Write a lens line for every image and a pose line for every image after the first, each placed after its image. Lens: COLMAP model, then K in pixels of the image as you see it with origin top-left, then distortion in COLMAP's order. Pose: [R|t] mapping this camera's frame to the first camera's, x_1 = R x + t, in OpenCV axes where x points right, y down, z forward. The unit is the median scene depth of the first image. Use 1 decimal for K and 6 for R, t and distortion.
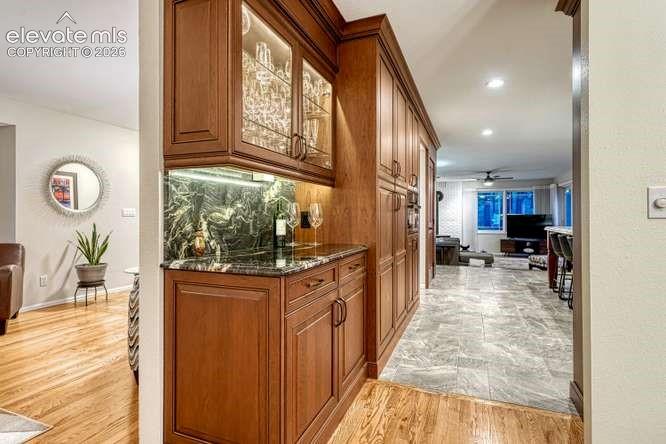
lens RADIAL K [[335.0, 0, 338.6], [0, 335.0, 217.8], [0, 0, 1]] dist [0.002010, -0.000024]
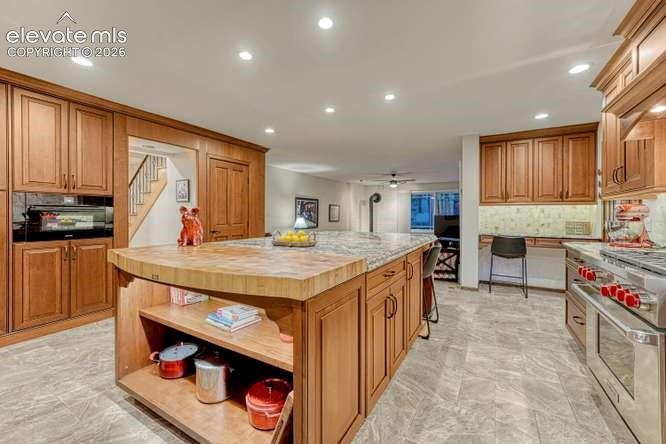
lens RADIAL K [[275.8, 0, 334.7], [0, 275.8, 215.8], [0, 0, 1]] dist [-0.005110, 0.001742]
pose [[0.991992, 0.006635, -0.126125, 0.309535], [-0.006327, 0.999976, 0.002848, -0.007563], [0.126141, -0.002027, 0.992010, 0.108130]]
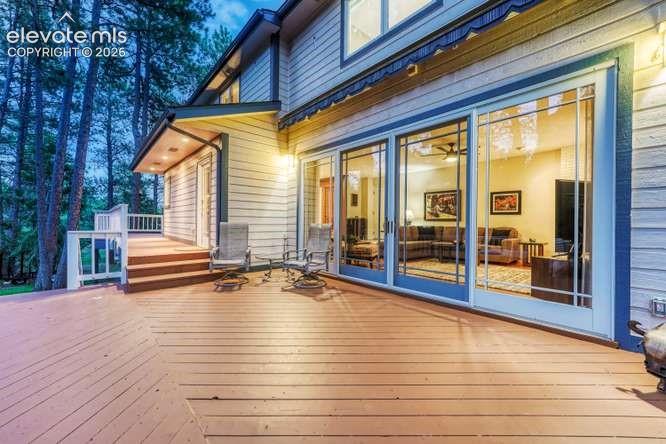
lens RADIAL K [[275.8, 0, 334.4], [0, 275.8, 224.0], [0, 0, 1]] dist [-0.005110, 0.001742]
pose [[-0.446187, 0.005731, -0.894921, 0.926335], [-0.003370, 0.999962, 0.008084, 0.031136], [0.894933, 0.006623, -0.446150, 0.865280]]
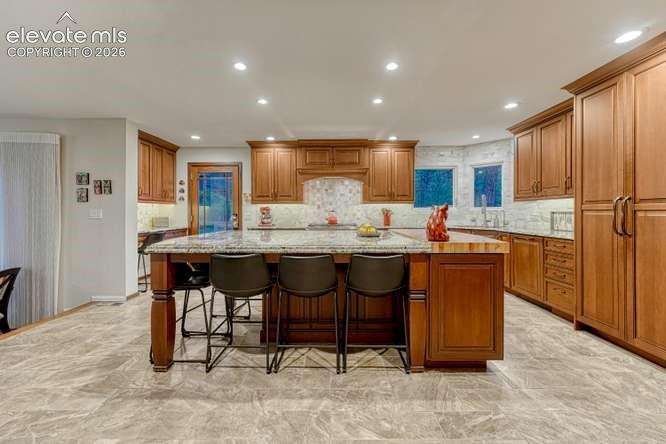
lens RADIAL K [[275.8, 0, 327.1], [0, 275.8, 211.1], [0, 0, 1]] dist [-0.005110, 0.001742]
pose [[-0.360548, 0.008427, 0.932703, 0.072543], [0.004752, 0.999963, -0.007198, -0.006921], [-0.932729, 0.001837, -0.360574, 0.381824]]
